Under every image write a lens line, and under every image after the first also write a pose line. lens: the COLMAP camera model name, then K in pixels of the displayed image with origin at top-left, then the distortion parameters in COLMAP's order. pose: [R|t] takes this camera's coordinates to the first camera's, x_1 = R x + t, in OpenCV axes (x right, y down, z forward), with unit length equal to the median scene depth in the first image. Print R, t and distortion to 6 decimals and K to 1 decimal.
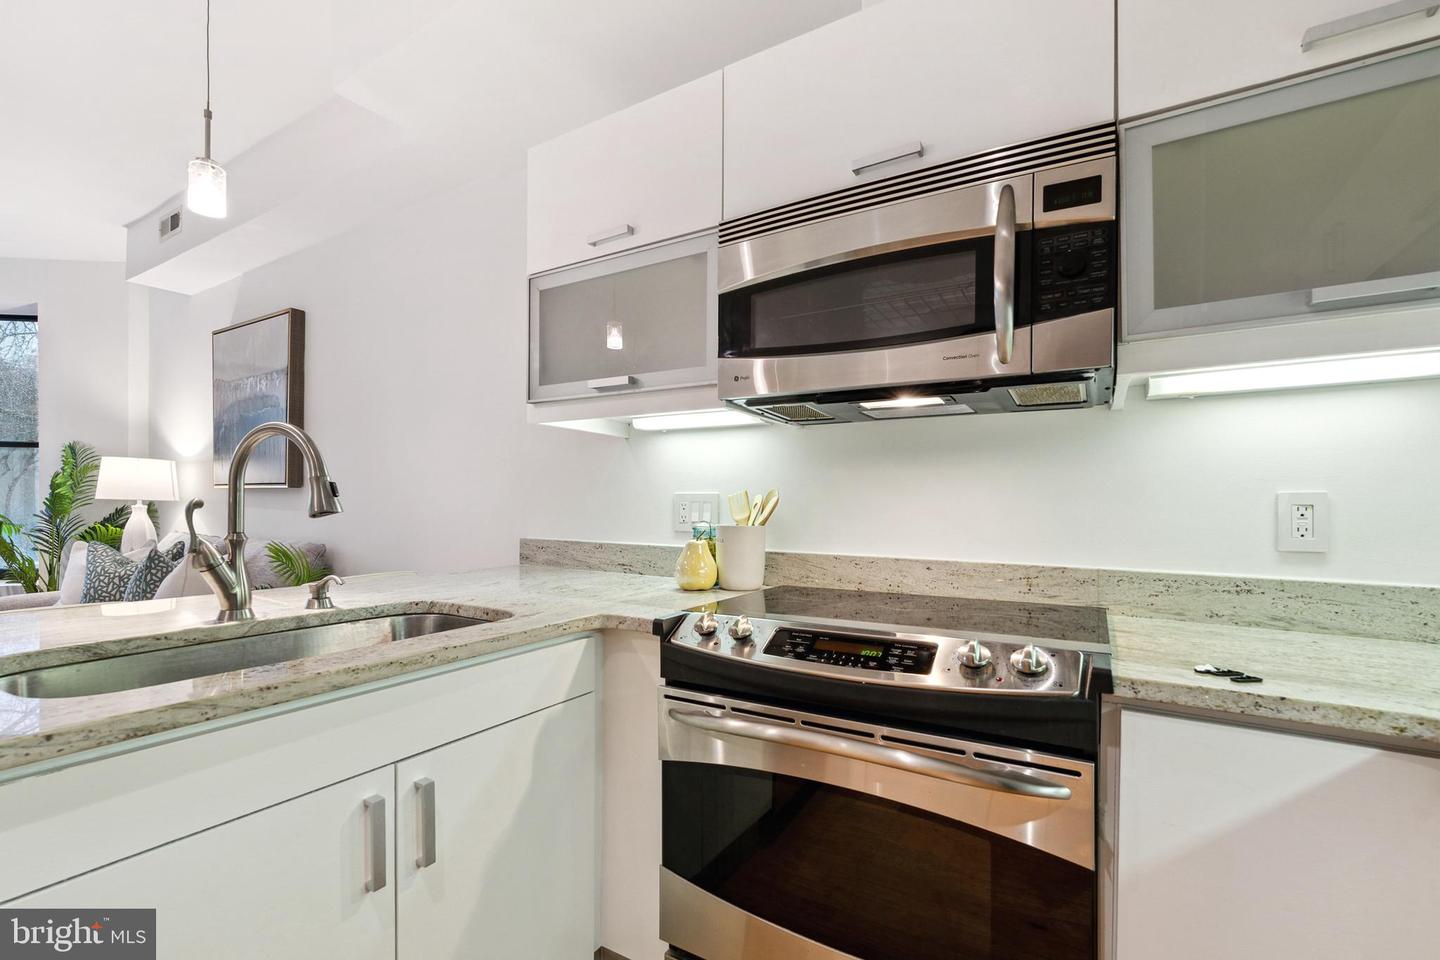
lens RADIAL K [[611.5, 0, 759.7], [0, 611.5, 507.6], [0, 0, 1]] dist [-0.000738, -0.000473]
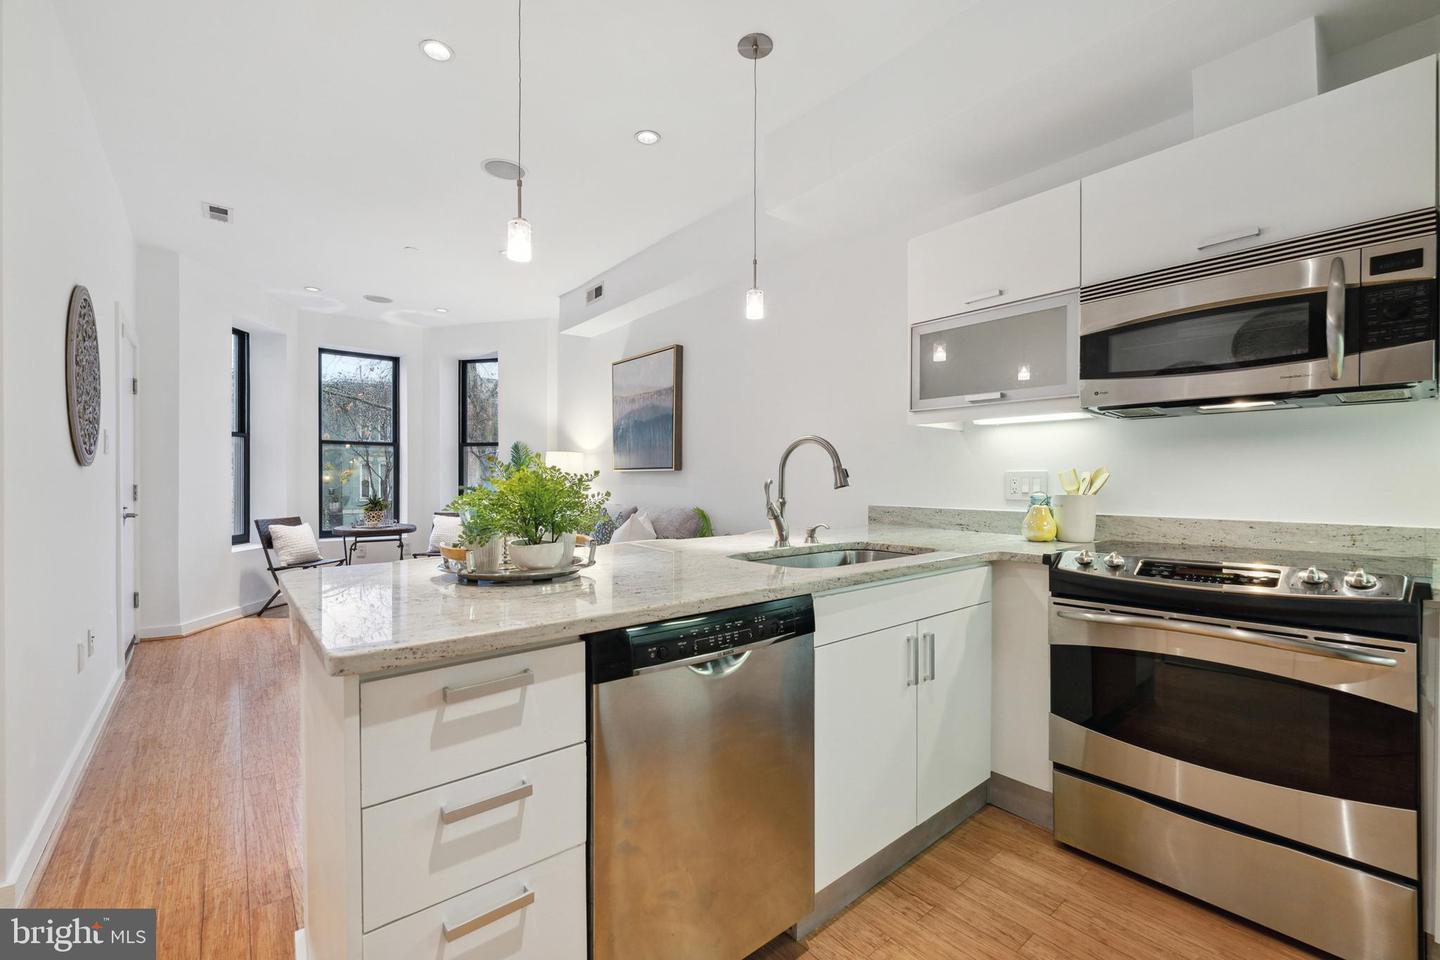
lens RADIAL K [[611.5, 0, 730.0], [0, 611.5, 486.6], [0, 0, 1]] dist [-0.000738, -0.000473]
pose [[0.936042, -0.006169, -0.351834, -0.340500], [0.008163, 0.999958, 0.004185, -0.000964], [0.351794, -0.006789, 0.936053, -0.673735]]
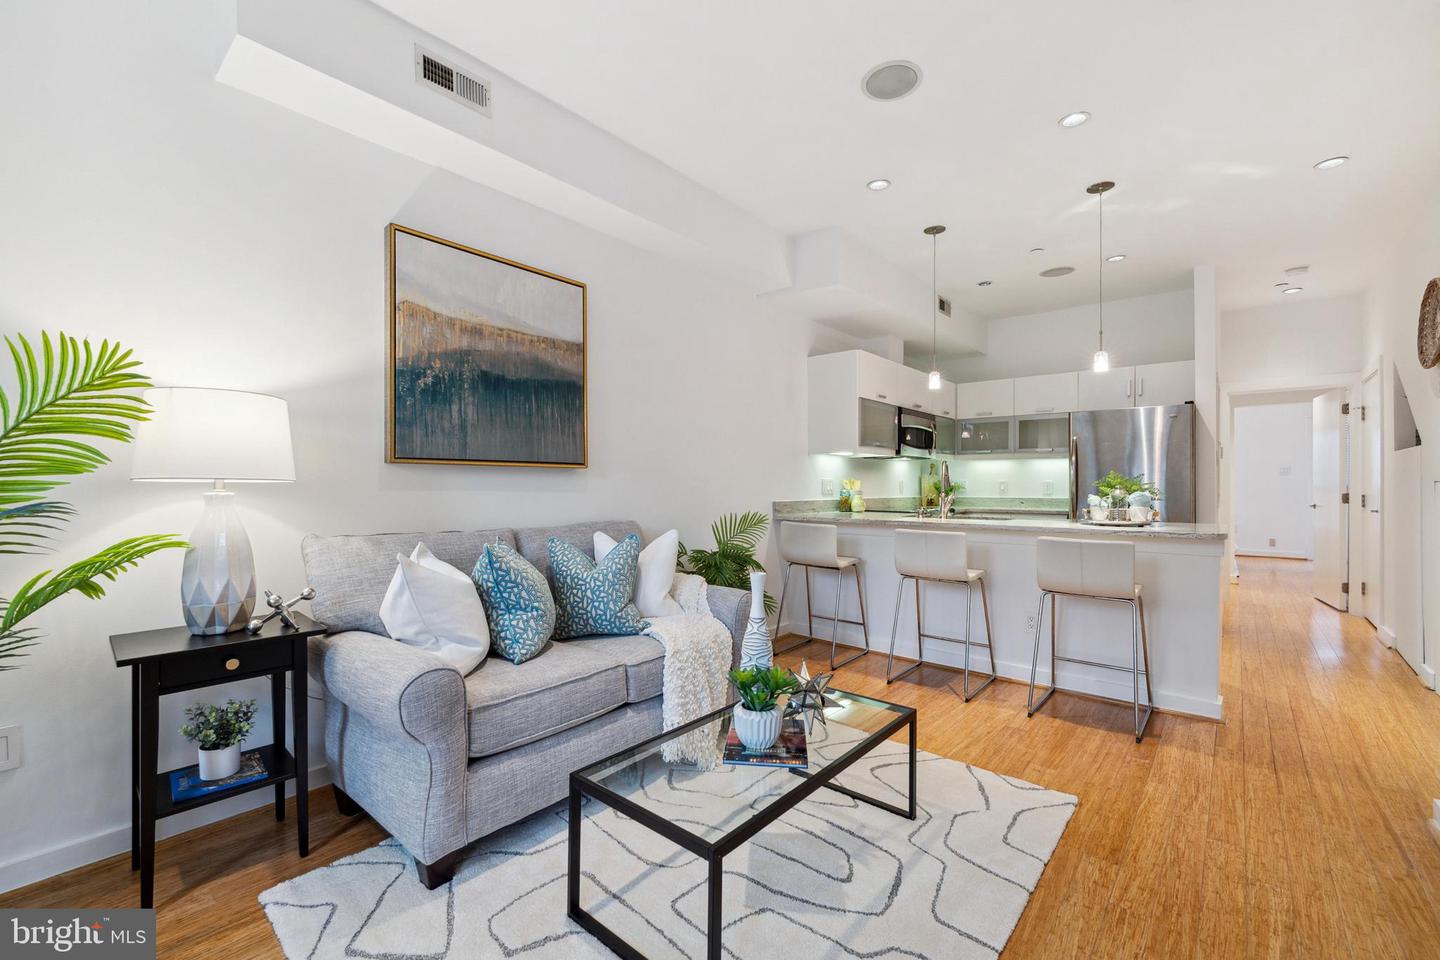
lens RADIAL K [[611.5, 0, 710.5], [0, 611.5, 488.1], [0, 0, 1]] dist [-0.000738, -0.000473]
pose [[0.184955, -0.015988, 0.982617, -3.903740], [0.004187, 0.999871, 0.015480, -0.037546], [-0.982738, 0.001251, 0.184998, 1.441890]]
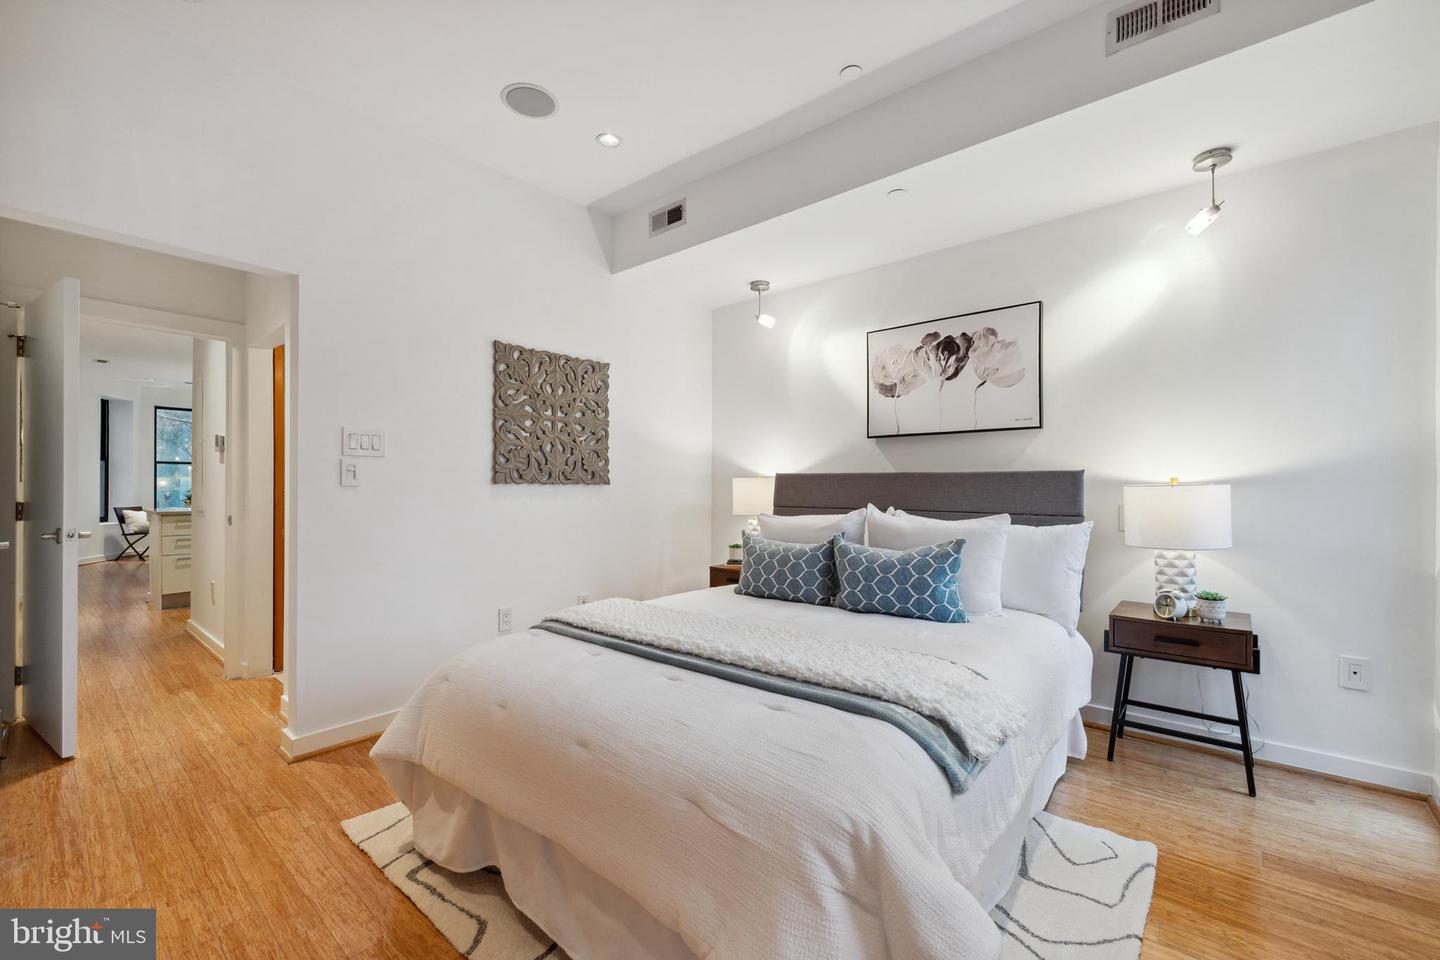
lens RADIAL K [[611.5, 0, 716.5], [0, 611.5, 487.4], [0, 0, 1]] dist [-0.000738, -0.000473]
pose [[0.978995, -0.007796, -0.203734, 3.444722], [0.006563, 0.999956, -0.006727, 0.065725], [0.203777, 0.005248, 0.979003, -3.399964]]
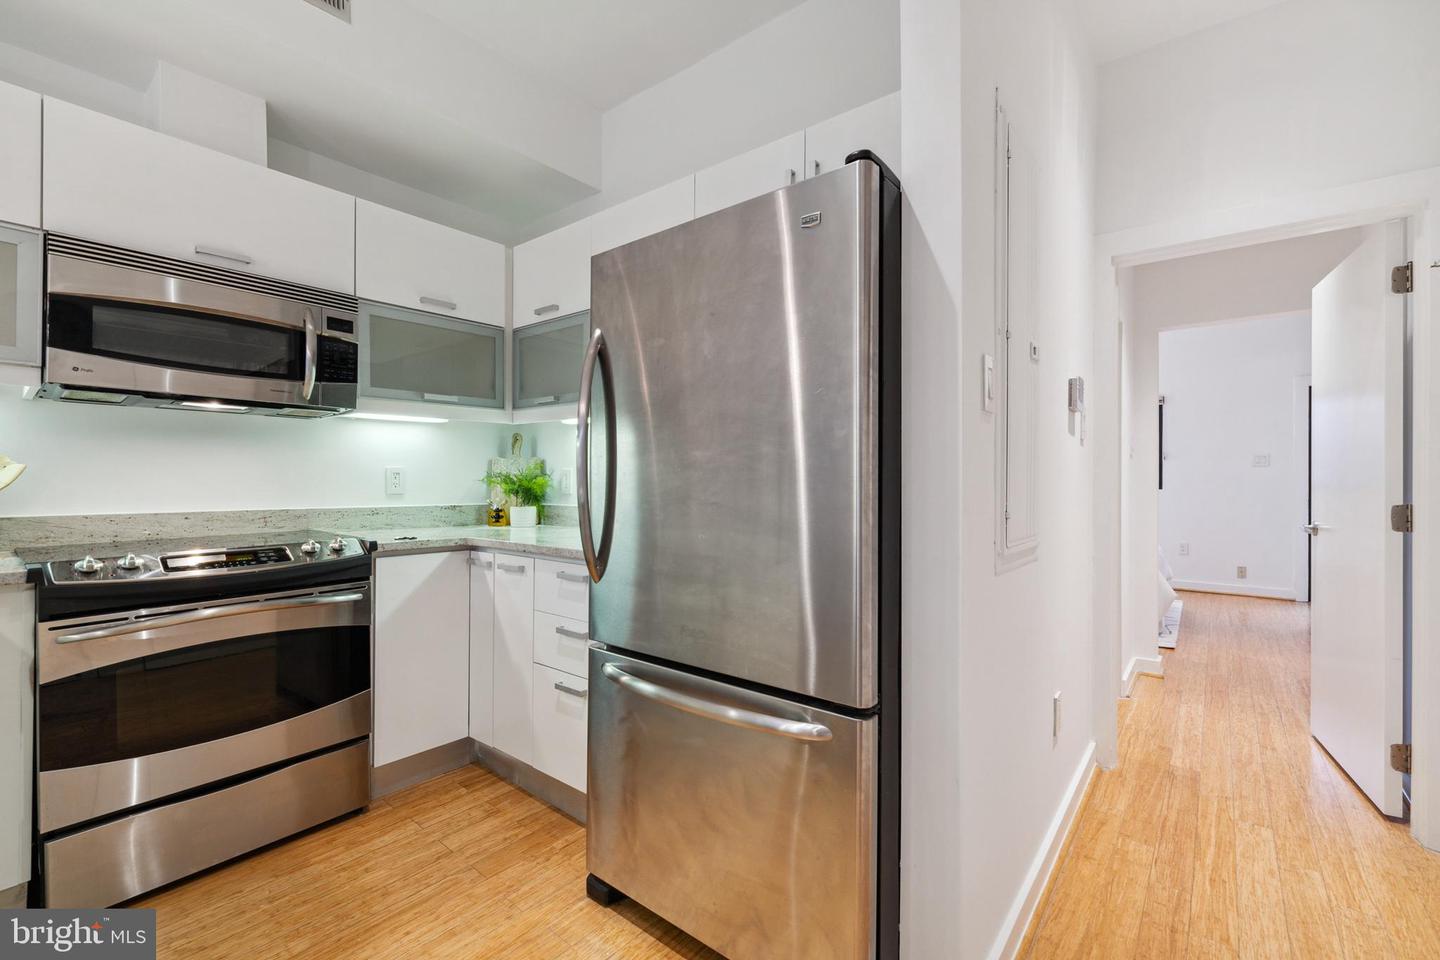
lens RADIAL K [[611.5, 0, 713.5], [0, 611.5, 484.5], [0, 0, 1]] dist [-0.000738, -0.000473]
pose [[0.169659, -0.016801, 0.985360, -1.006764], [0.000380, 0.999856, 0.016983, 0.000295], [-0.985503, -0.002507, 0.169641, -0.466409]]
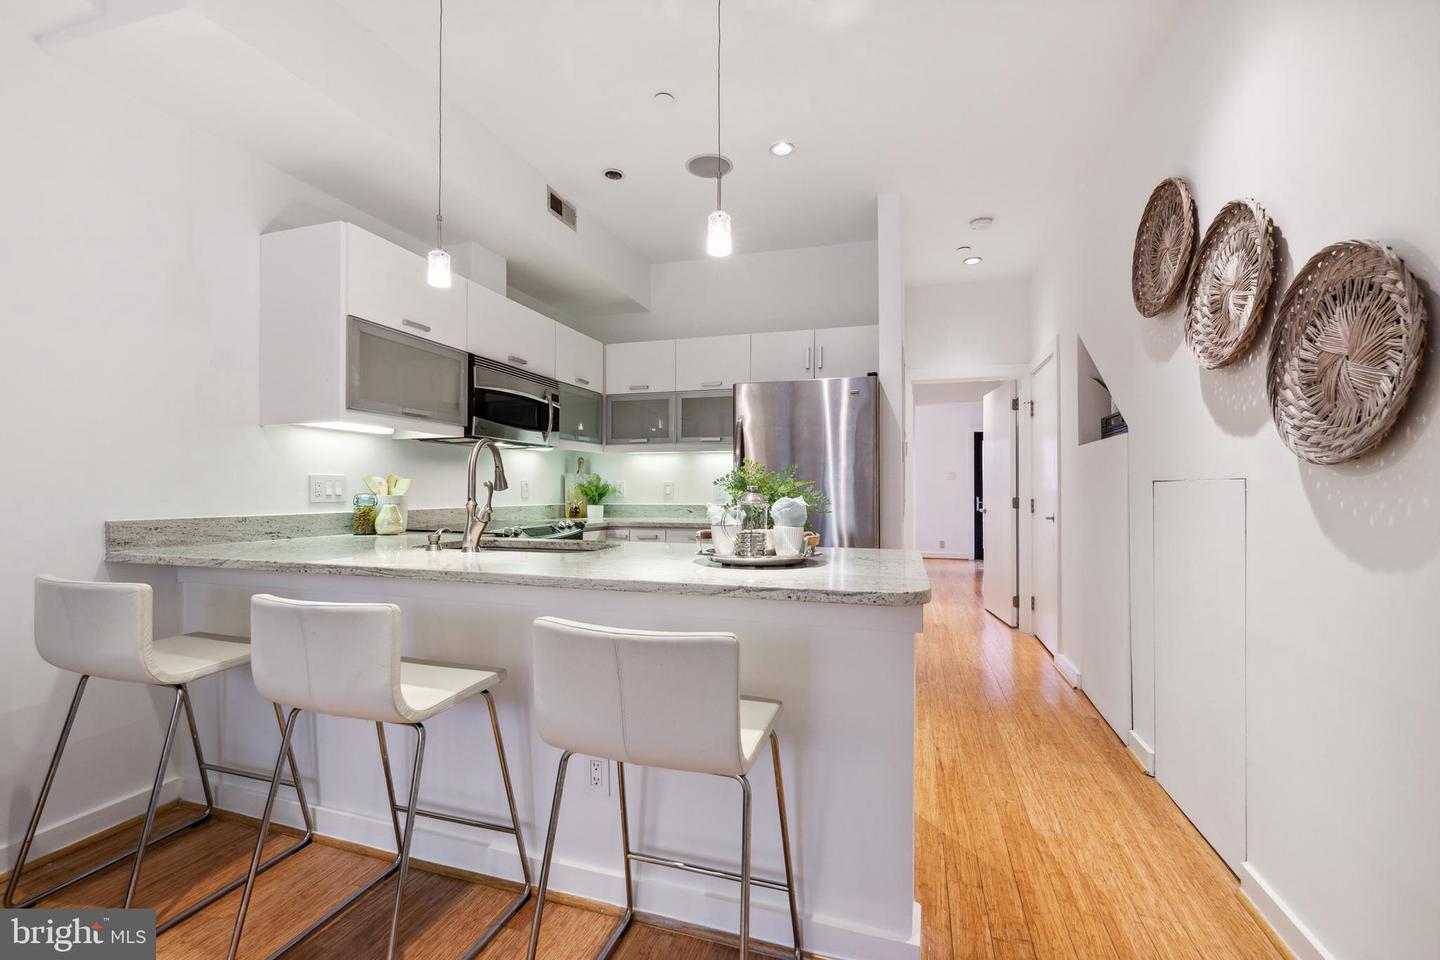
lens RADIAL K [[611.5, 0, 717.2], [0, 611.5, 492.0], [0, 0, 1]] dist [-0.000738, -0.000473]
pose [[-0.217327, -0.014075, 0.975997, -2.378556], [-0.001044, 0.999899, 0.014188, -0.006483], [-0.976098, 0.002065, -0.217320, 0.620919]]
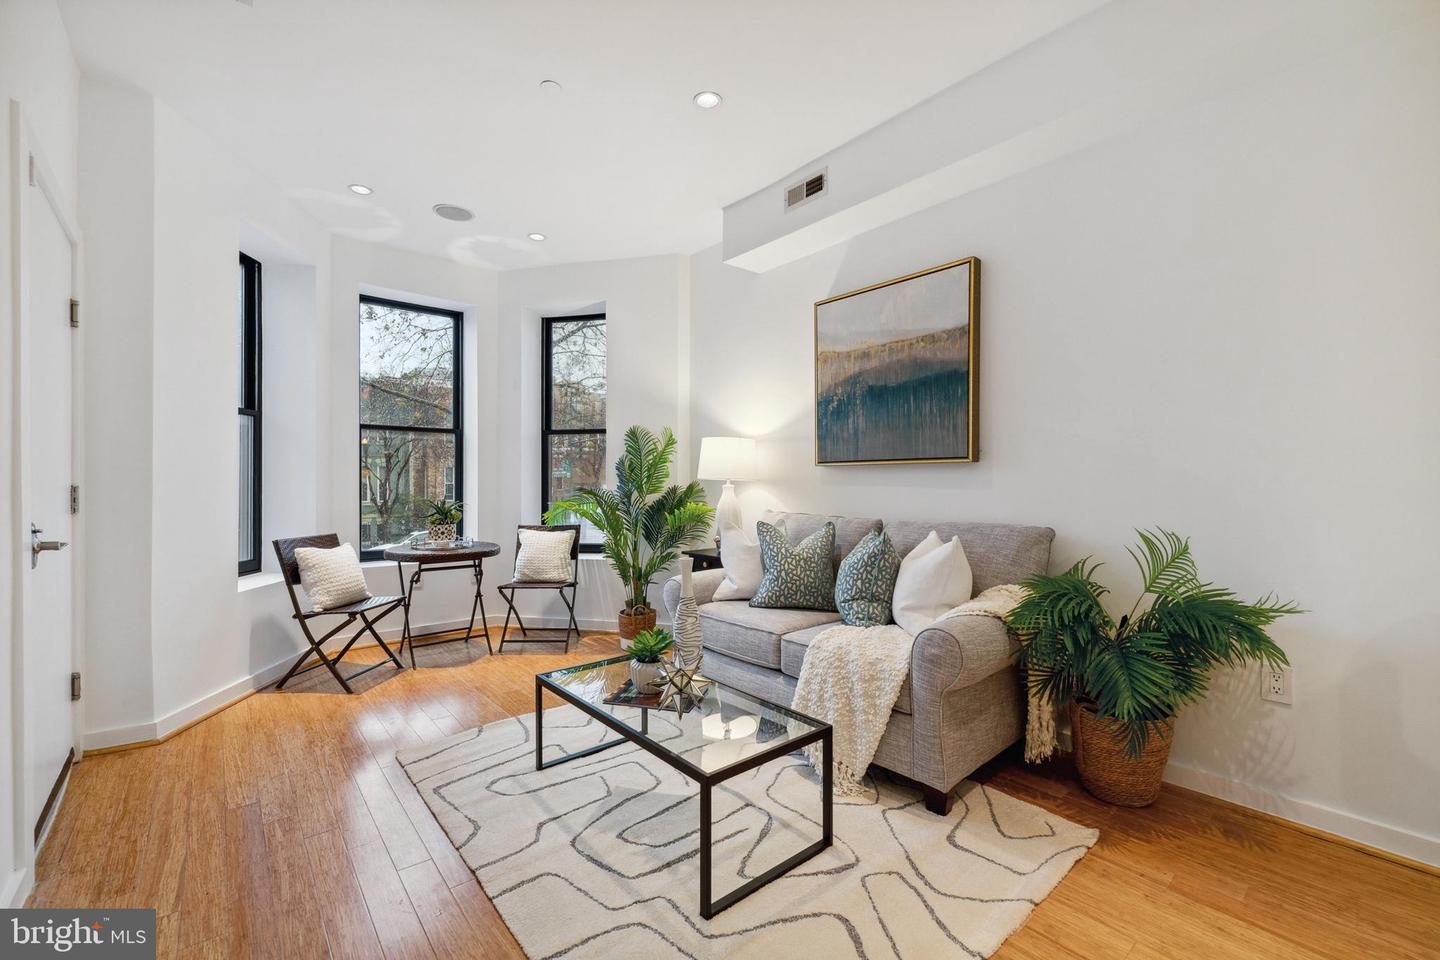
lens RADIAL K [[611.5, 0, 728.3], [0, 611.5, 488.4], [0, 0, 1]] dist [-0.000738, -0.000473]
pose [[0.939938, -0.007342, -0.341267, -1.844934], [0.008459, 0.999963, 0.001783, -0.000453], [0.341241, -0.004563, 0.939965, 0.135361]]
